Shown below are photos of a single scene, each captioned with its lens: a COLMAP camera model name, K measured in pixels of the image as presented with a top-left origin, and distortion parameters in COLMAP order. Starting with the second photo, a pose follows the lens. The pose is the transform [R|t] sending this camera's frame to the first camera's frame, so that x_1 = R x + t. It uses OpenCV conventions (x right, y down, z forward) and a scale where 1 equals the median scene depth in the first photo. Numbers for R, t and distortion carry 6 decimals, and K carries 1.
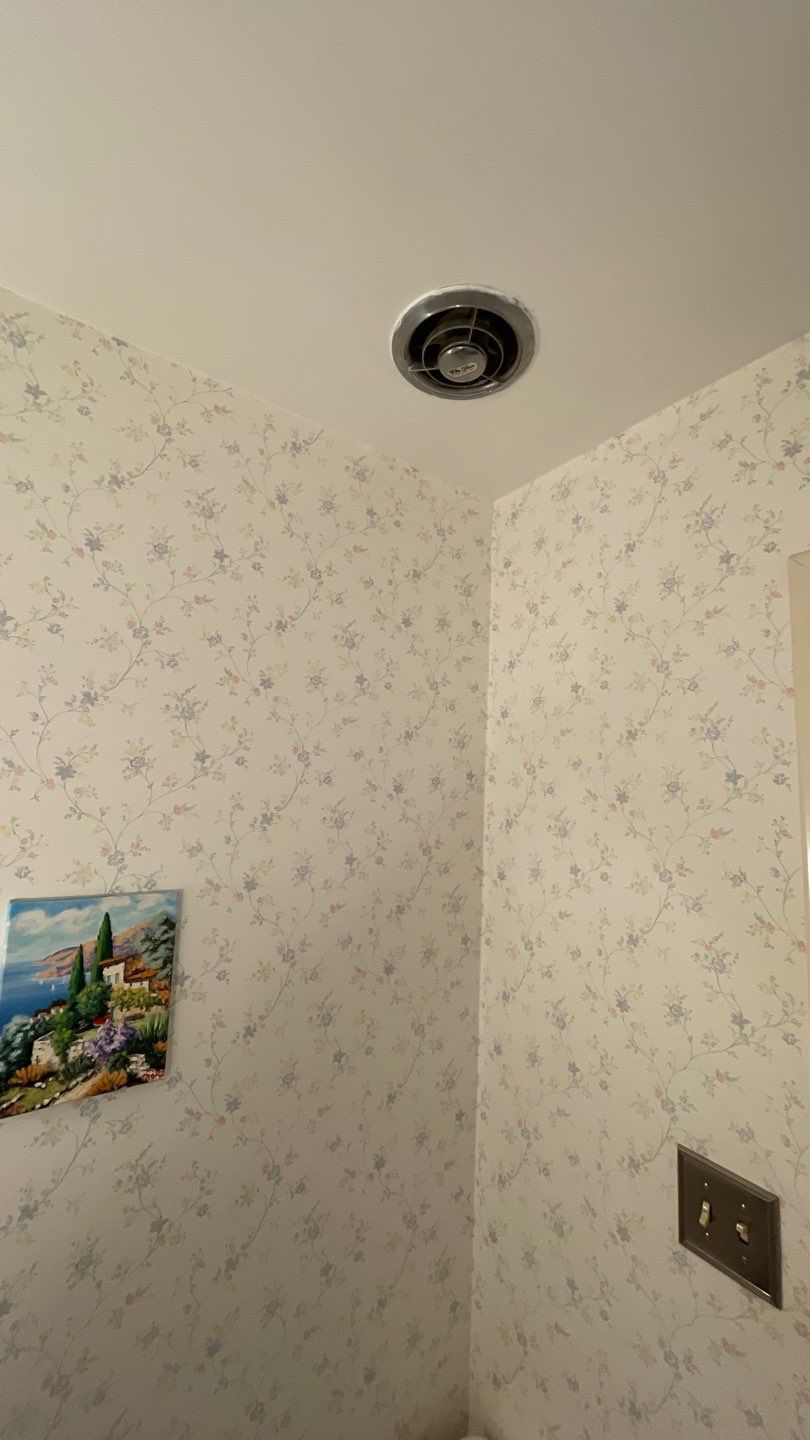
lens RADIAL K [[566.6, 0, 405.0], [0, 566.6, 720.0], [0, 0, 1]] dist [0.011239, -0.009557]
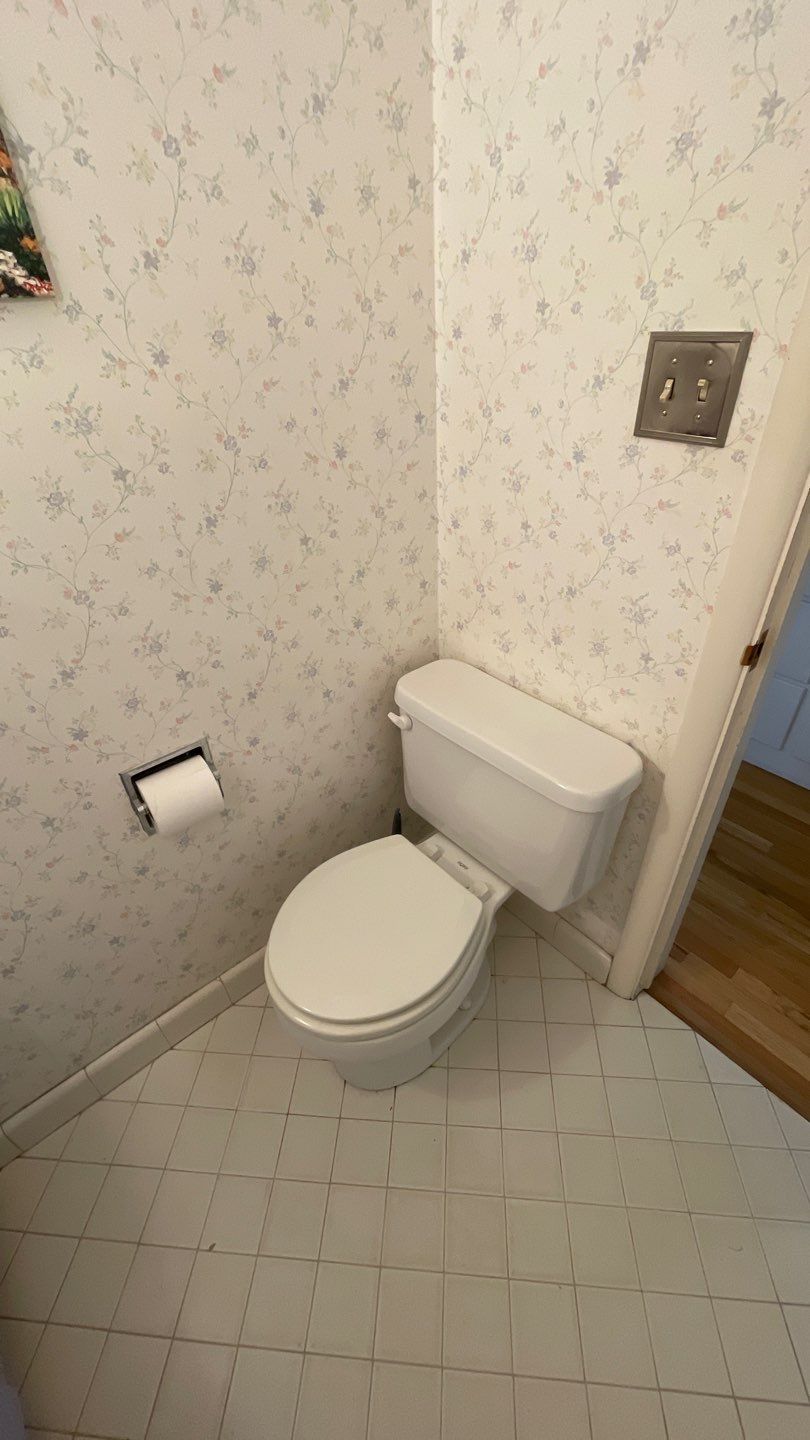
lens RADIAL K [[580.5, 0, 408.5], [0, 580.5, 717.3], [0, 0, 1]] dist [-0.005227, 0.000346]
pose [[0.991270, -0.127748, 0.032612, -0.017495], [0.070279, 0.721256, 0.689094, 0.374813], [-0.111552, -0.680787, 0.723937, -0.050177]]
